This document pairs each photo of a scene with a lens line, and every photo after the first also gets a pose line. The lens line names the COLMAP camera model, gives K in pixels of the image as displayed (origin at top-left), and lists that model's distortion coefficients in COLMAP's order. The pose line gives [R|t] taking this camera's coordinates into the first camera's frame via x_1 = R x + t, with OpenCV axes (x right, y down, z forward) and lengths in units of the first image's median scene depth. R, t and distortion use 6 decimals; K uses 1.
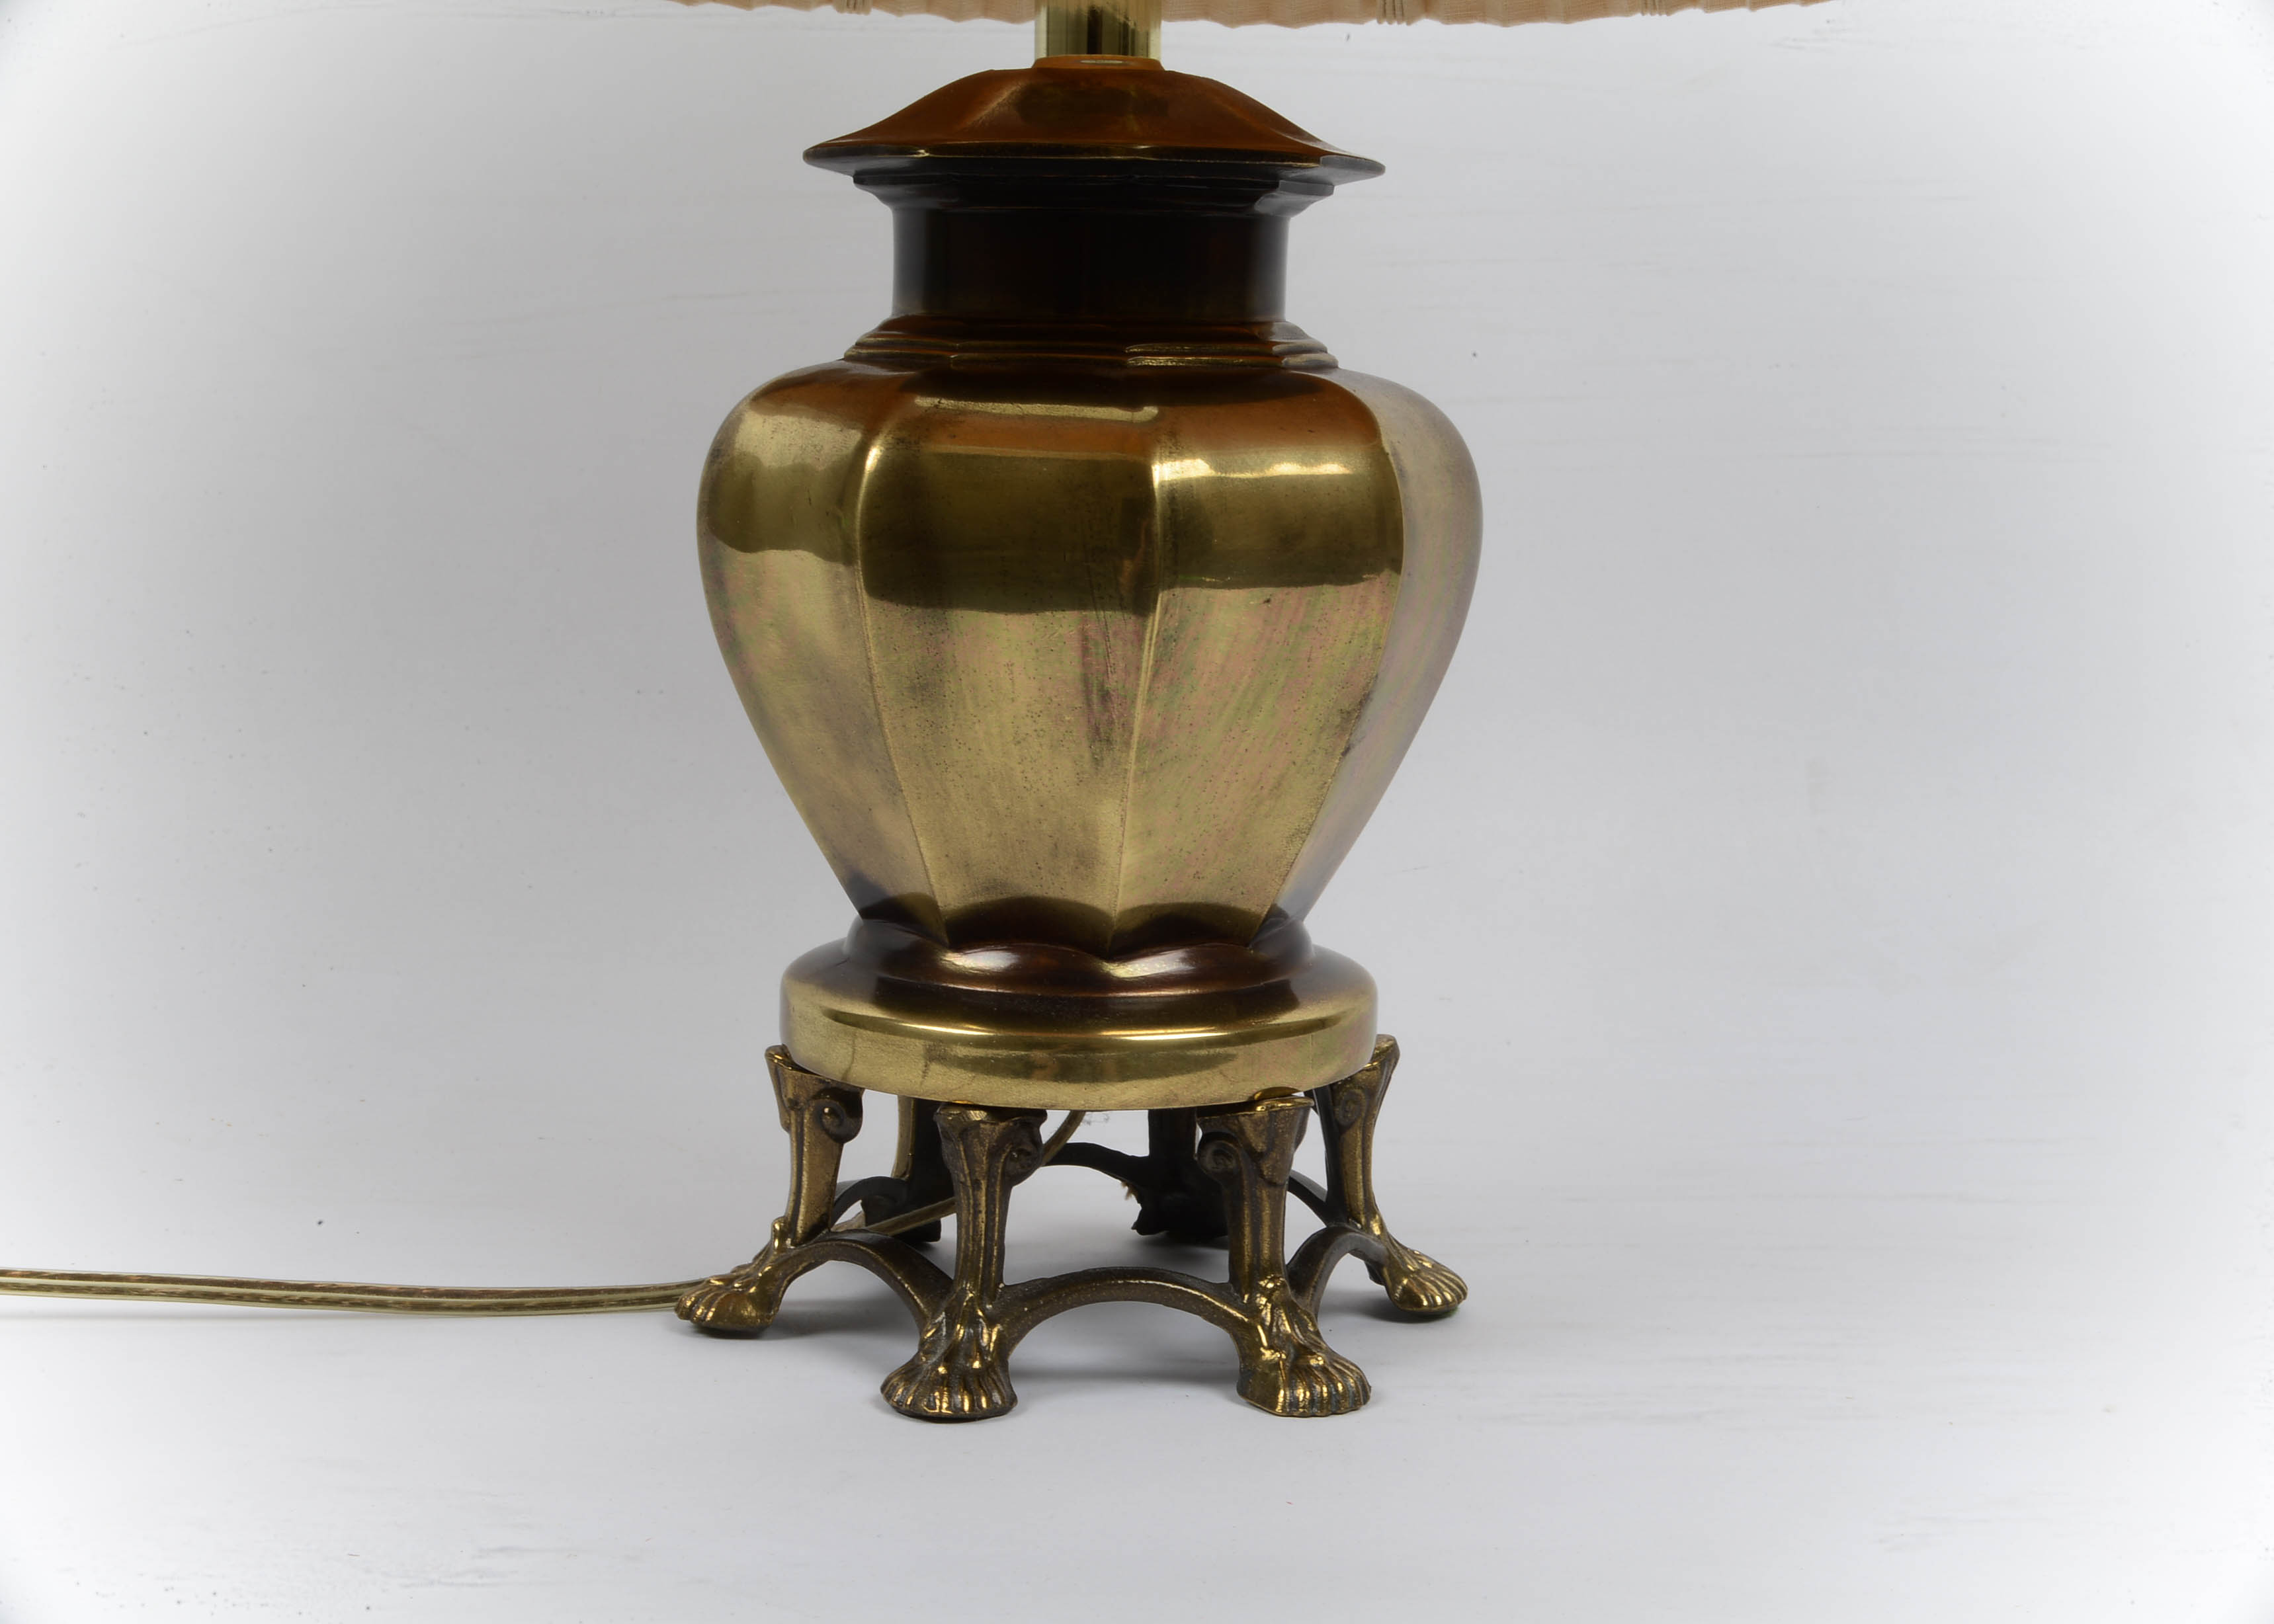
lens RADIAL K [[3518.6, 0, 1121.4], [0, 3518.6, 798.7], [0, 0, 1]] dist [0.030867, 0.000000]
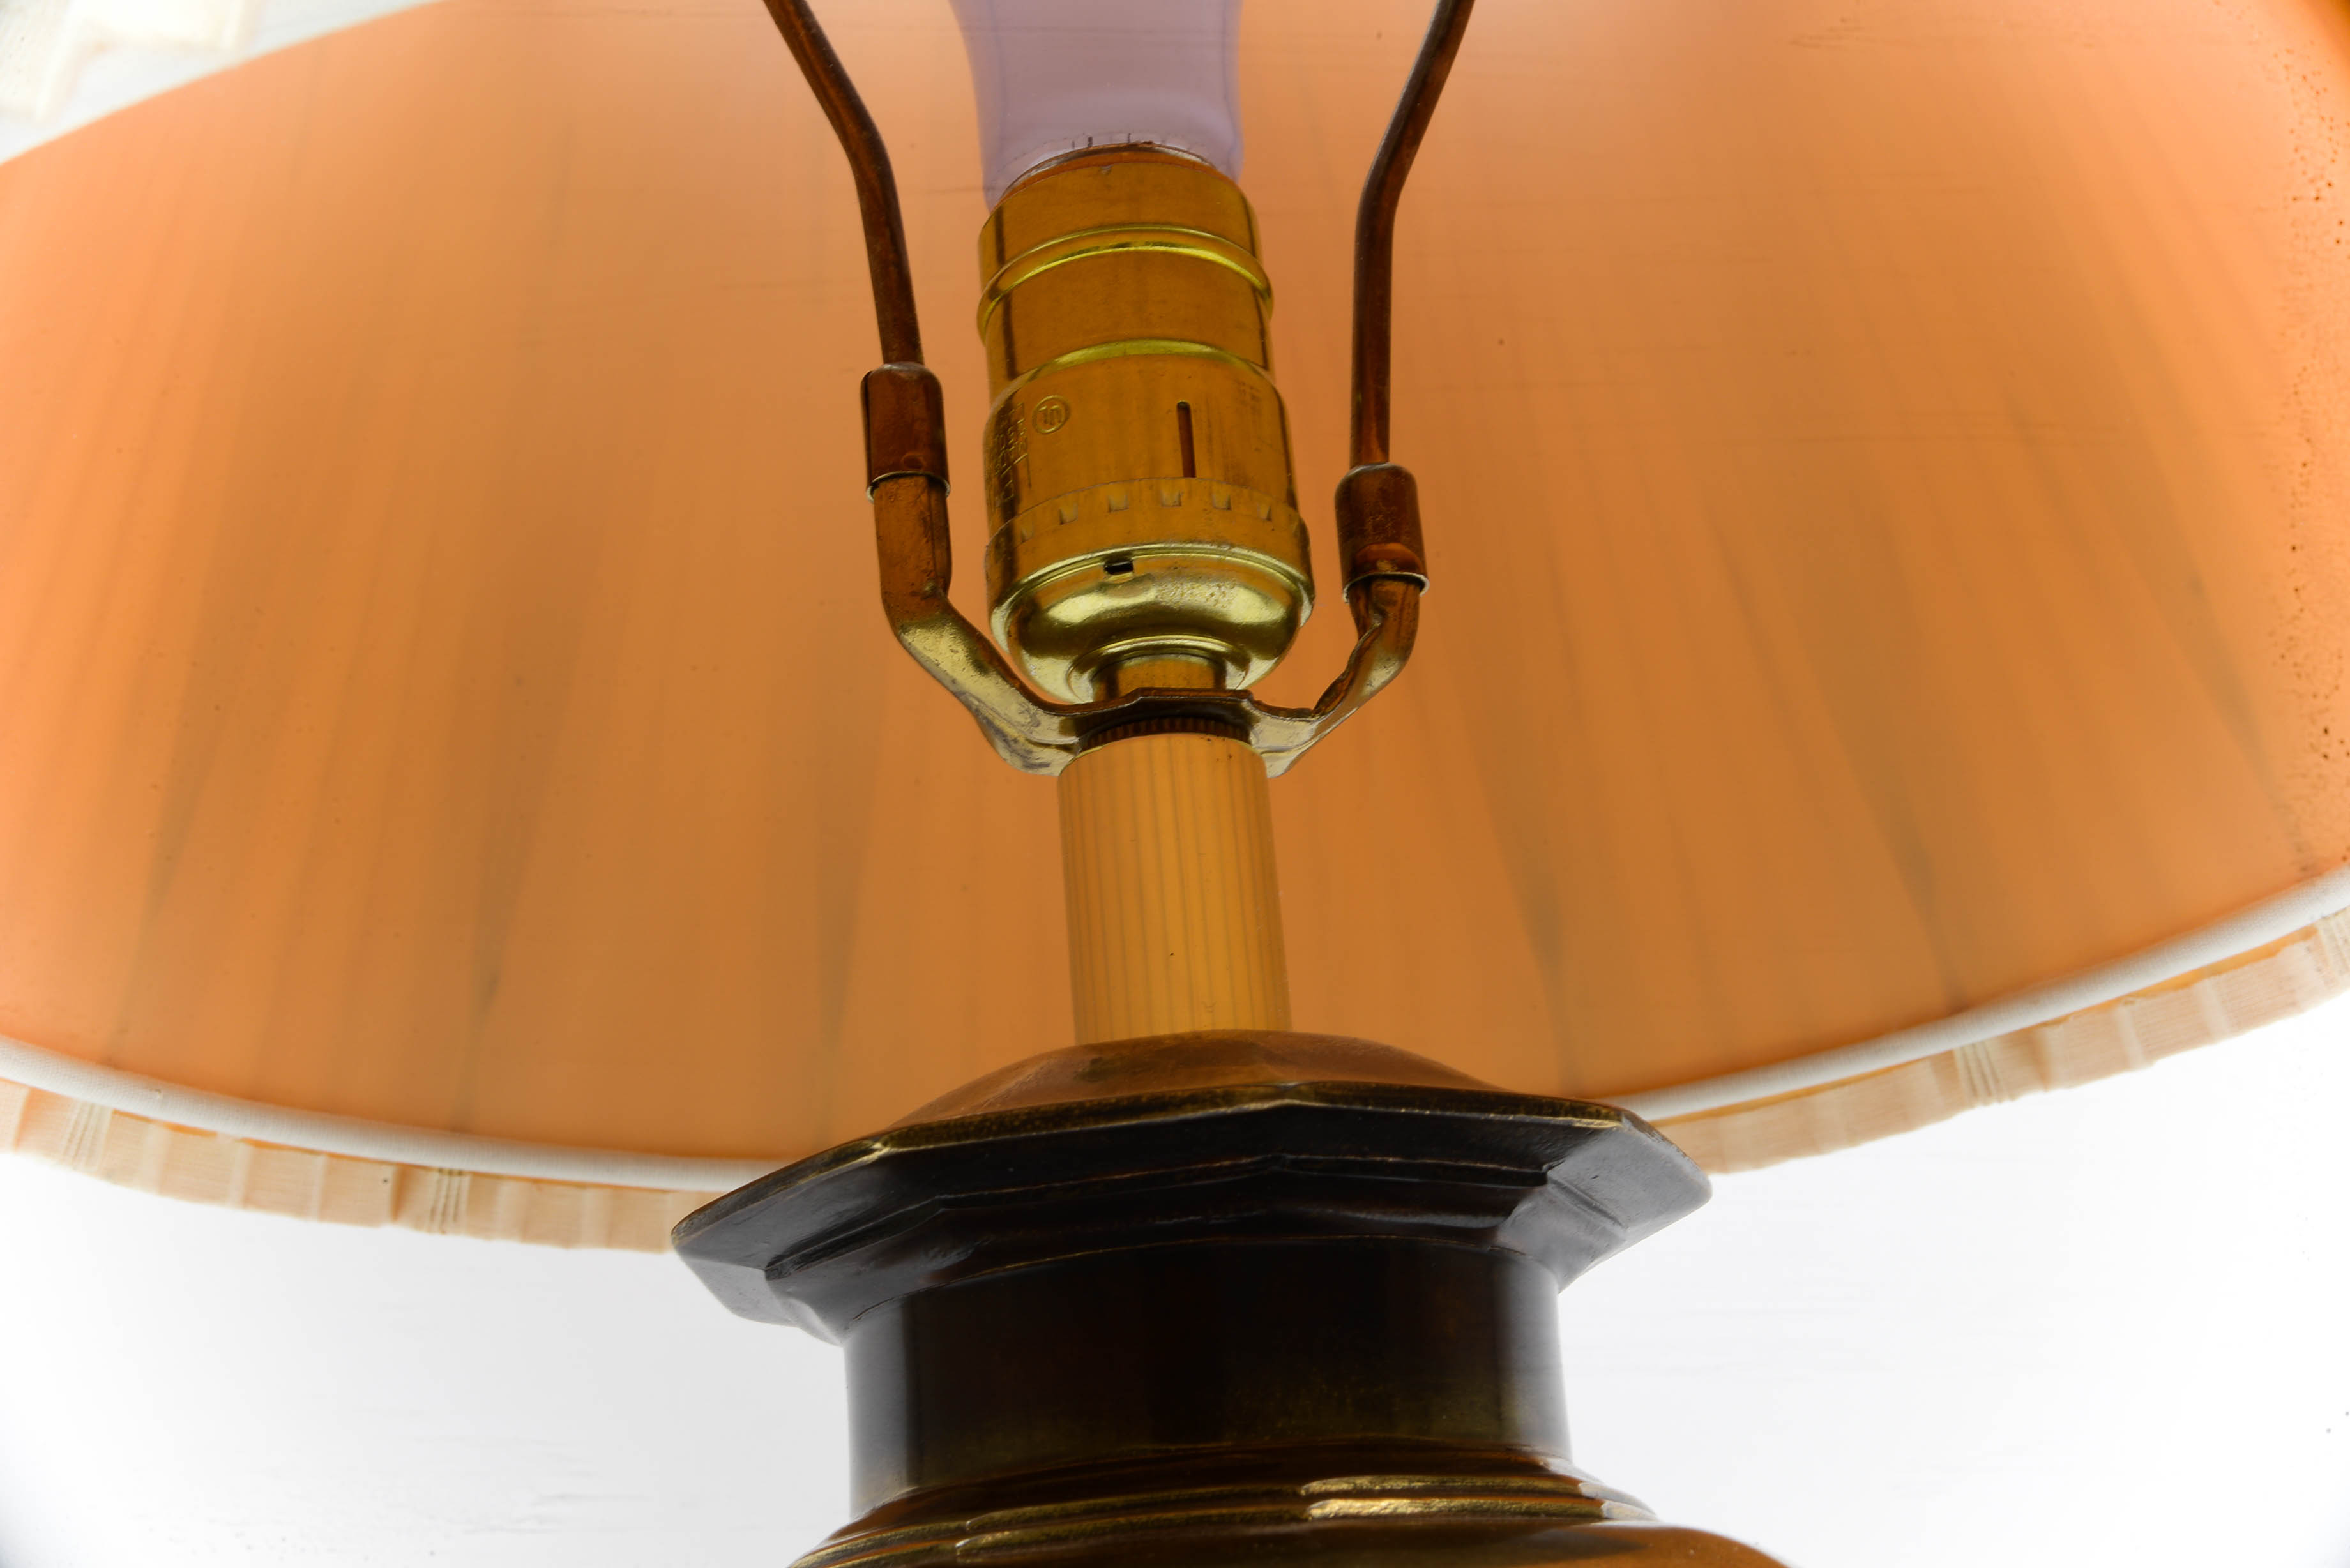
lens RADIAL K [[3132.6, 0, 1170.7], [0, 3132.6, 779.8], [0, 0, 1]] dist [0.029217, 0.000000]
pose [[0.995841, -0.086126, 0.029717, -0.021451], [0.089805, 0.872925, -0.479517, -0.002863], [0.015358, 0.480191, 0.877029, 0.544471]]
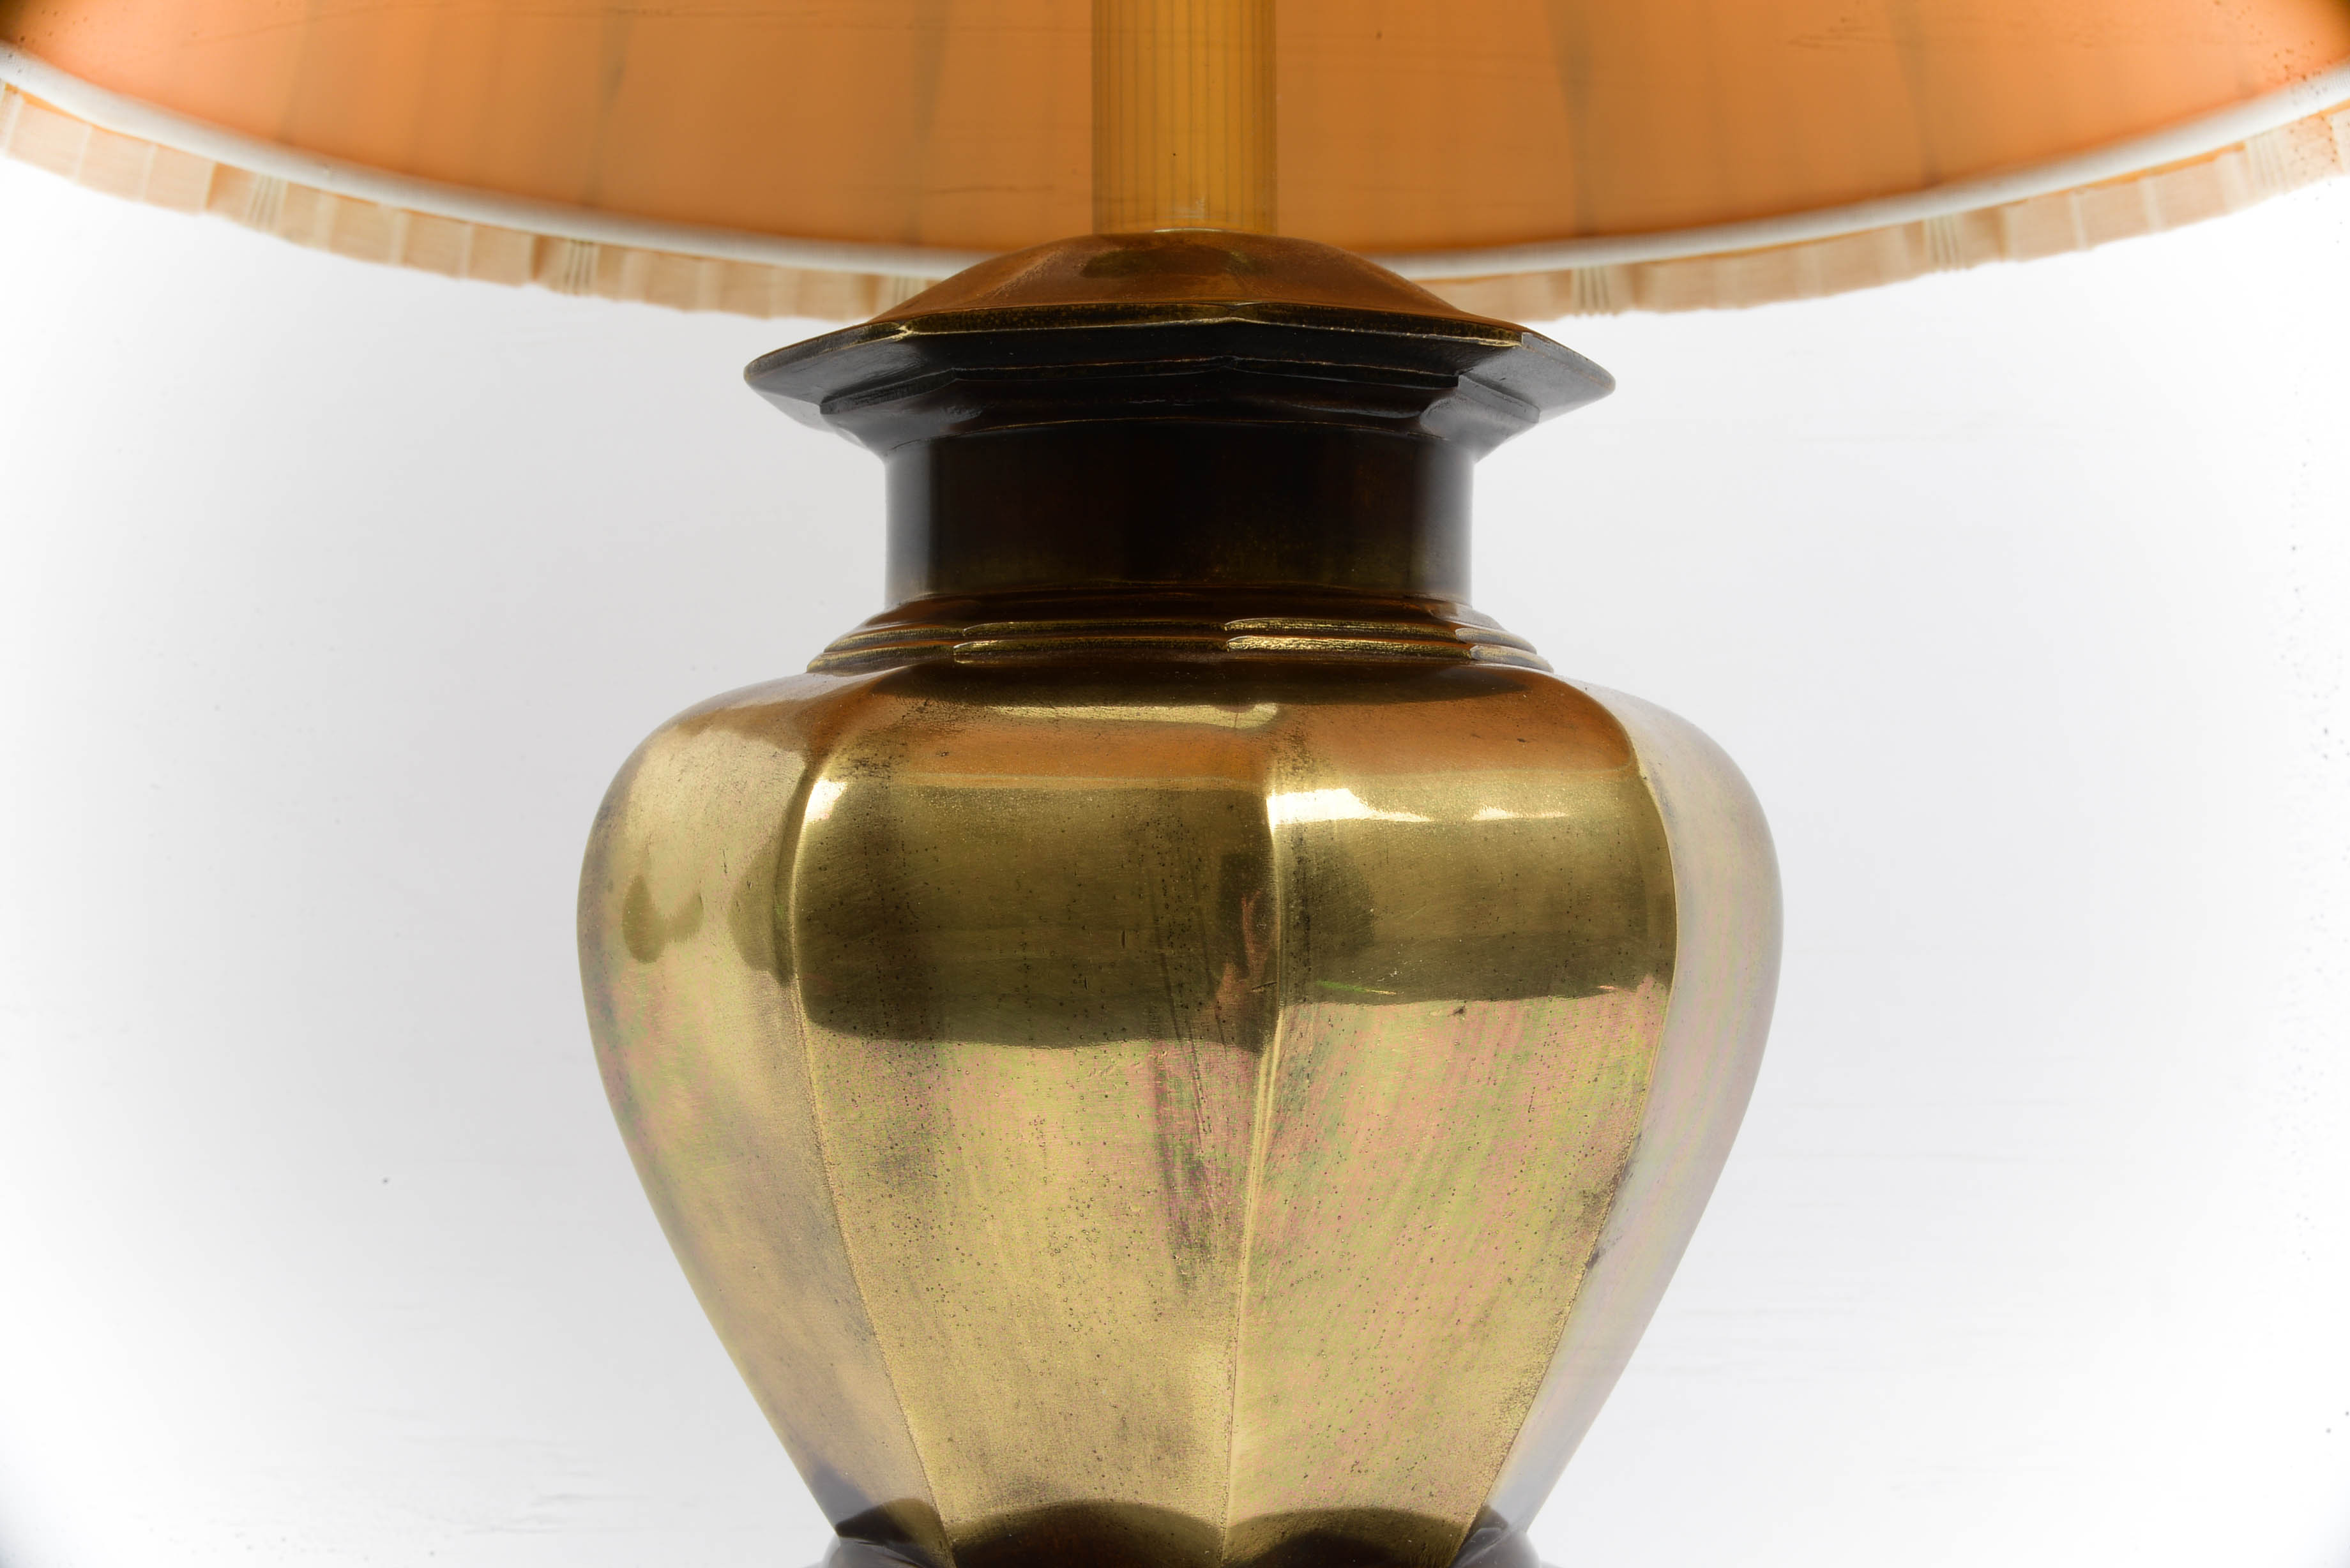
lens RADIAL K [[3132.6, 0, 1171.9], [0, 3132.6, 792.5], [0, 0, 1]] dist [0.029217, 0.000000]
pose [[0.998939, -0.019681, -0.041640, 0.014302], [0.012381, 0.985572, -0.168803, -0.002333], [0.044361, 0.168108, 0.984770, 0.435663]]
